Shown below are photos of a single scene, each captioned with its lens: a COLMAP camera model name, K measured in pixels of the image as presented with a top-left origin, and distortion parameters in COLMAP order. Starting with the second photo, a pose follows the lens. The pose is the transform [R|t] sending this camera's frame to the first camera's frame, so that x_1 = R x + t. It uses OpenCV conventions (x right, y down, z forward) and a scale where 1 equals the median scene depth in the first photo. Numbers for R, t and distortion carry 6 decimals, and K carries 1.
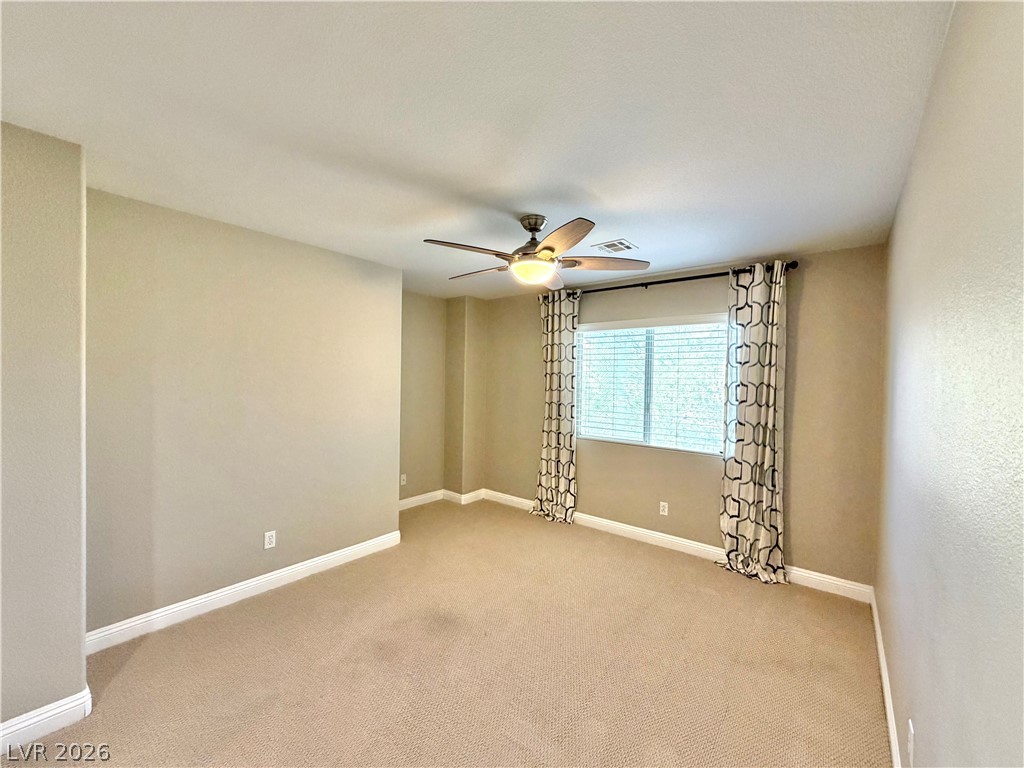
lens RADIAL K [[409.0, 0, 507.1], [0, 409.0, 383.9], [0, 0, 1]] dist [0.001054, 0.000440]
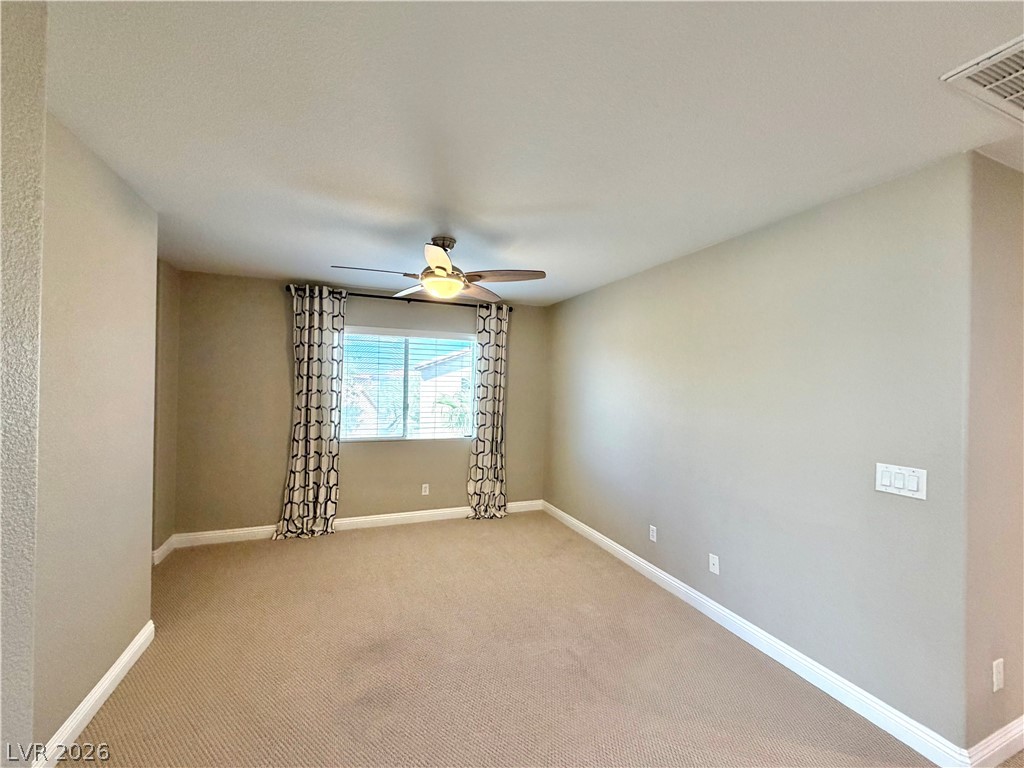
lens RADIAL K [[409.0, 0, 504.5], [0, 409.0, 385.0], [0, 0, 1]] dist [0.001054, 0.000440]
pose [[0.491746, -0.005618, 0.870721, -0.582783], [0.003994, 0.999983, 0.004197, -0.007230], [-0.870730, 0.001413, 0.491760, 0.218217]]
